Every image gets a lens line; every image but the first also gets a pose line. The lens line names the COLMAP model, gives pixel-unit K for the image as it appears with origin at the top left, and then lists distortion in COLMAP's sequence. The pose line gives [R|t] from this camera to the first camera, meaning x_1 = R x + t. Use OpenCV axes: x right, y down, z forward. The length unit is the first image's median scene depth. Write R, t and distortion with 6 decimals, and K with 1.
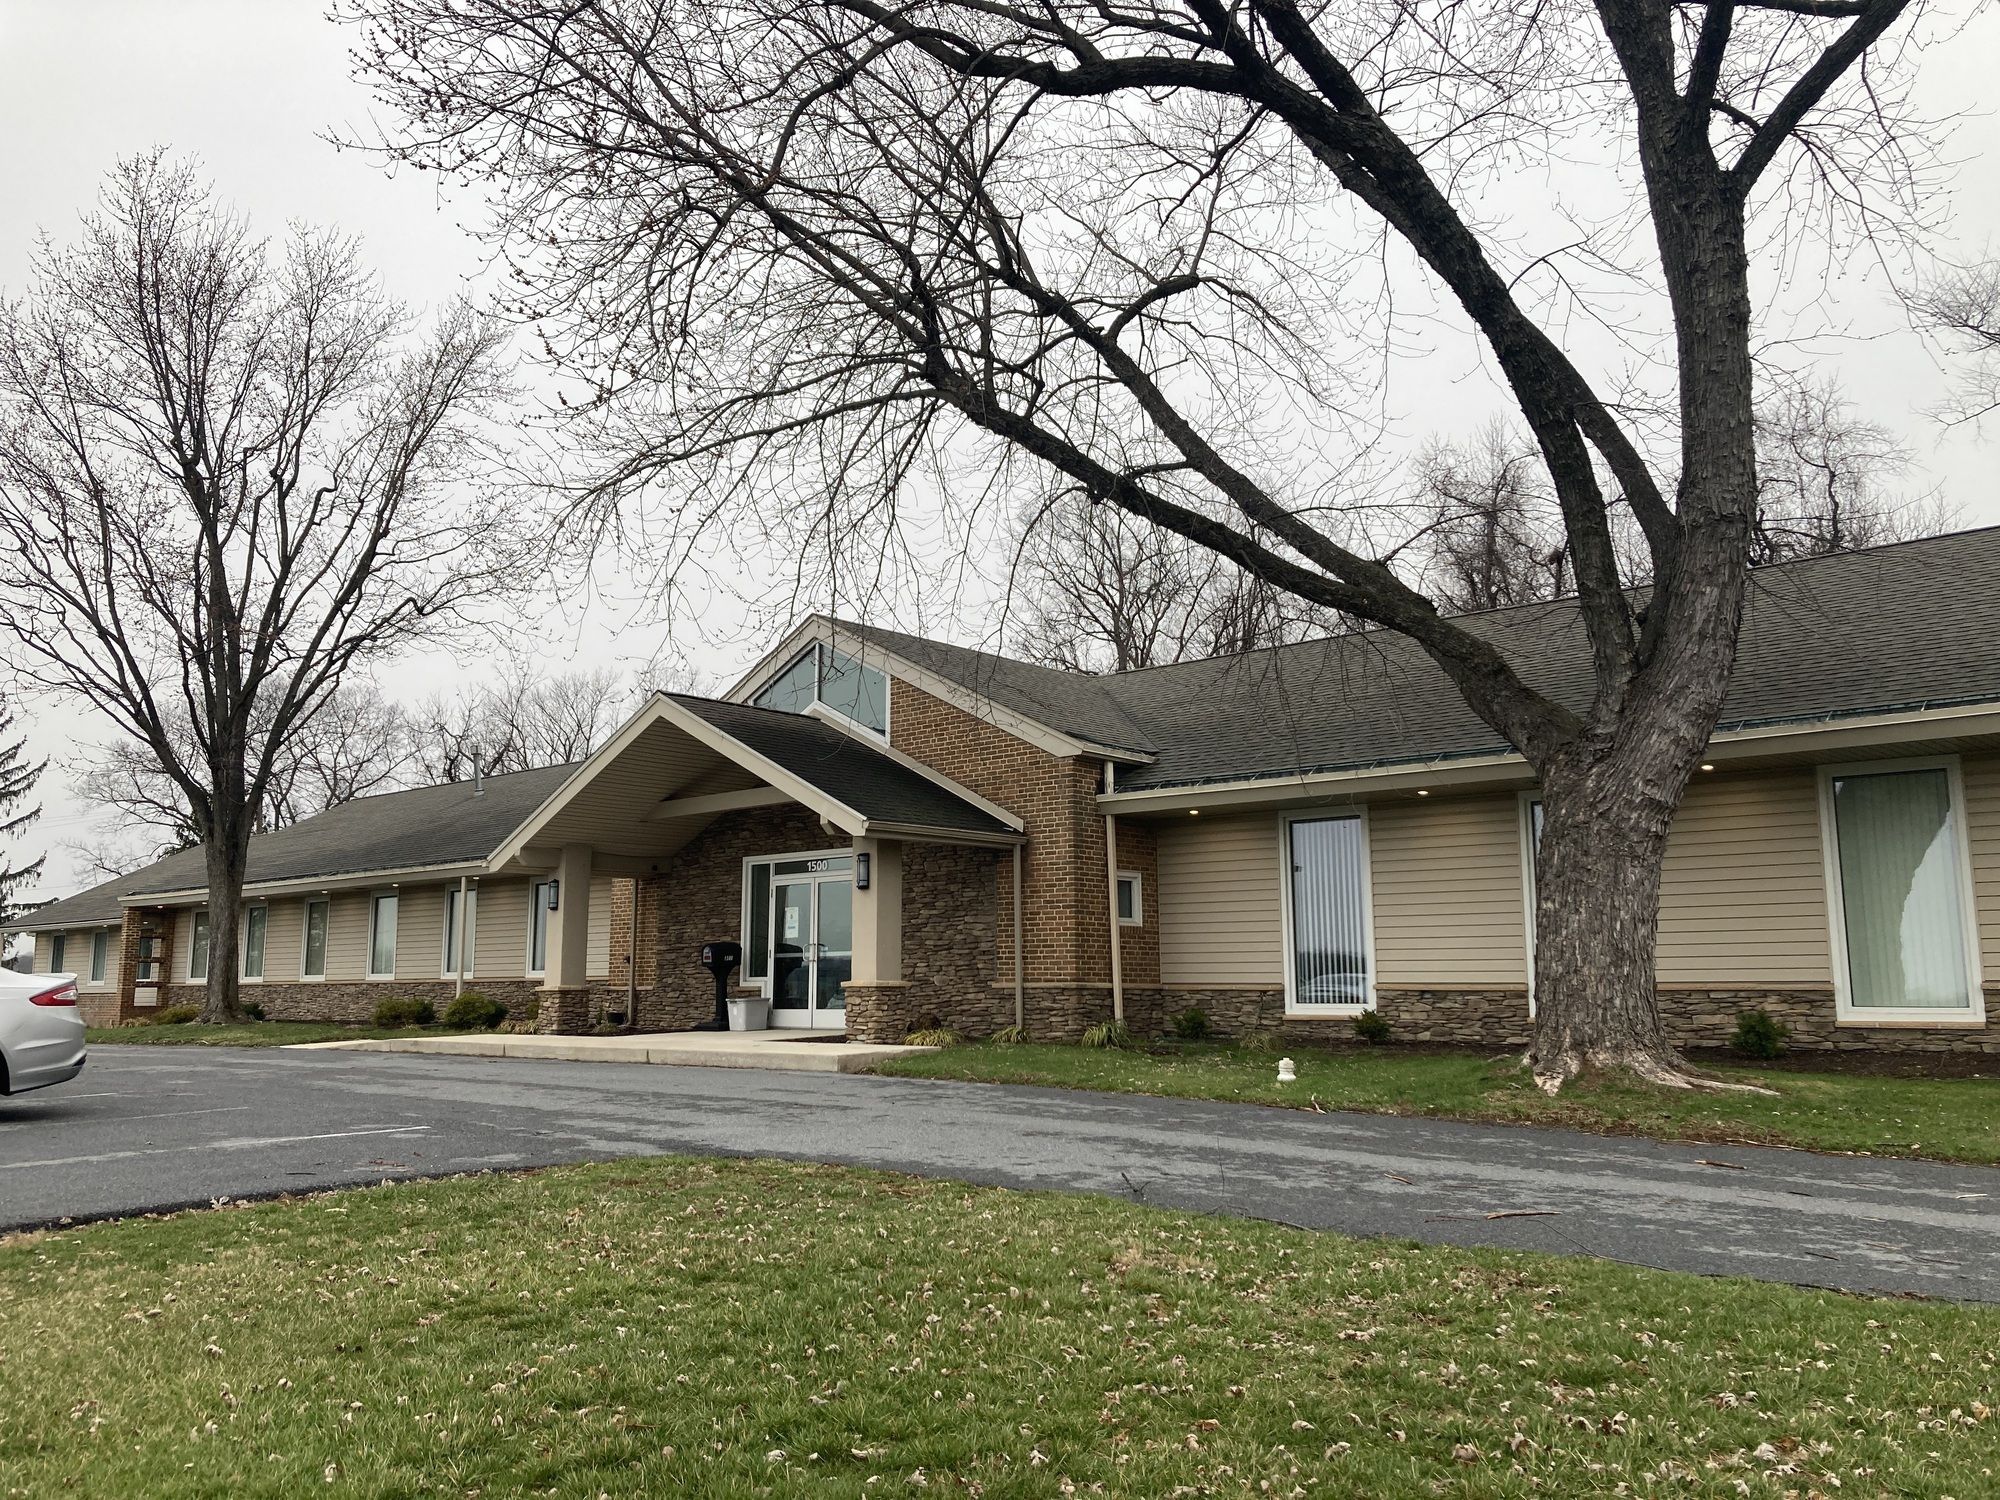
lens RADIAL K [[1628.9, 0, 998.8], [0, 1628.9, 748.8], [0, 0, 1]] dist [0.018153, -0.005548]
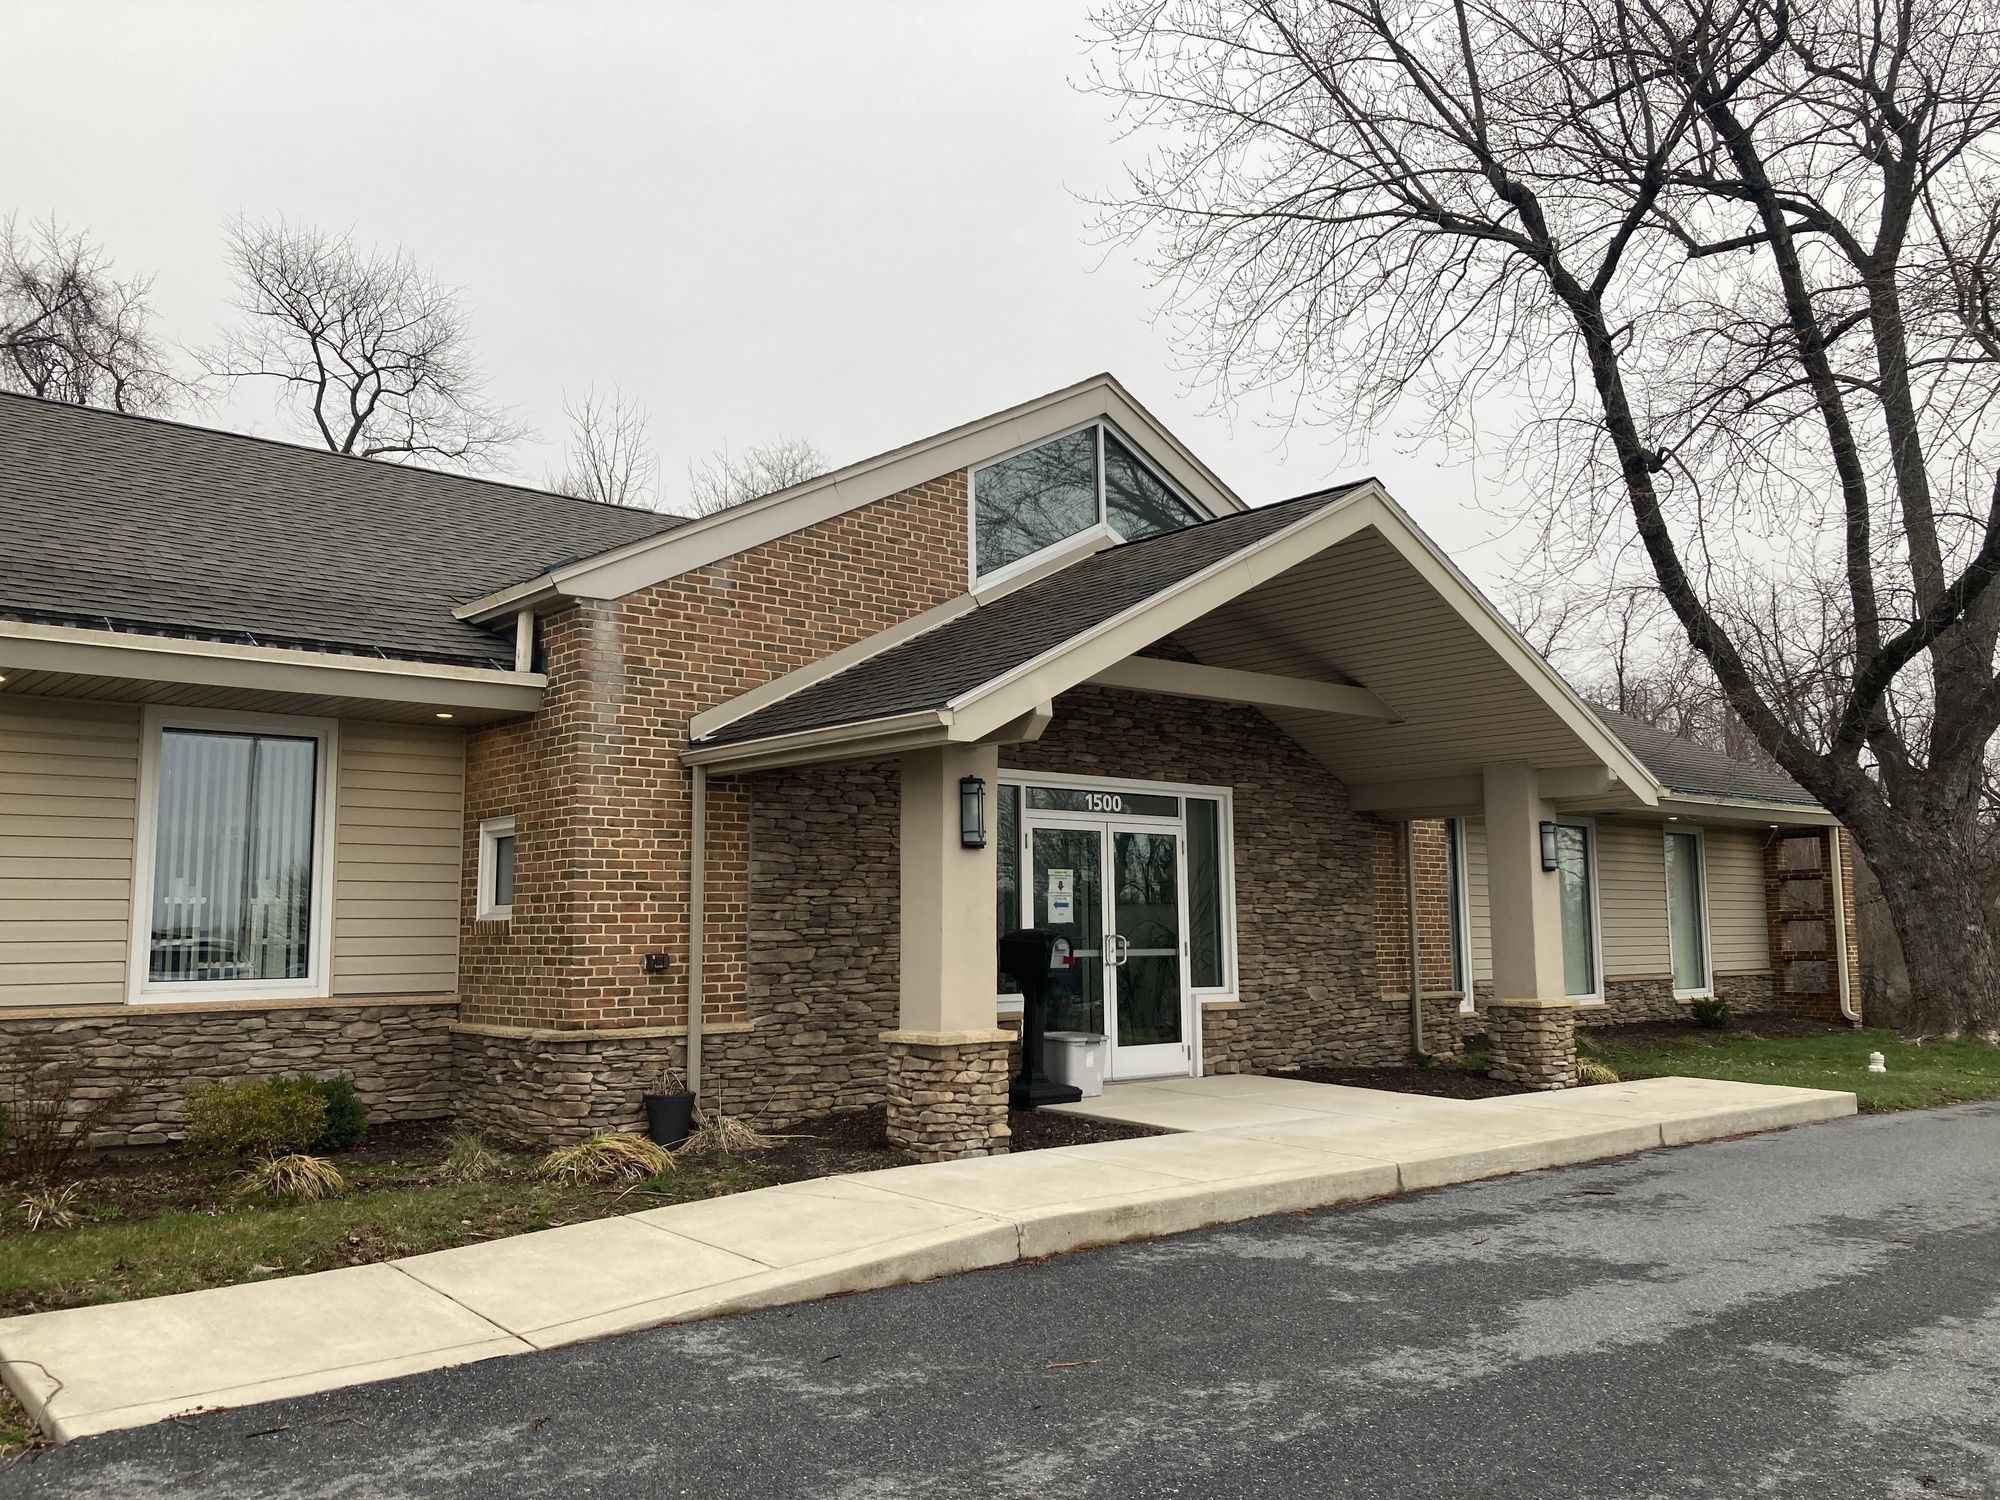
lens RADIAL K [[1628.9, 0, 999.2], [0, 1628.9, 747.5], [0, 0, 1]] dist [0.018153, -0.005548]
pose [[0.123619, 0.108877, 0.986339, -0.752354], [-0.145768, 0.985173, -0.090479, 0.119983], [-0.981565, -0.132592, 0.137657, 1.038787]]
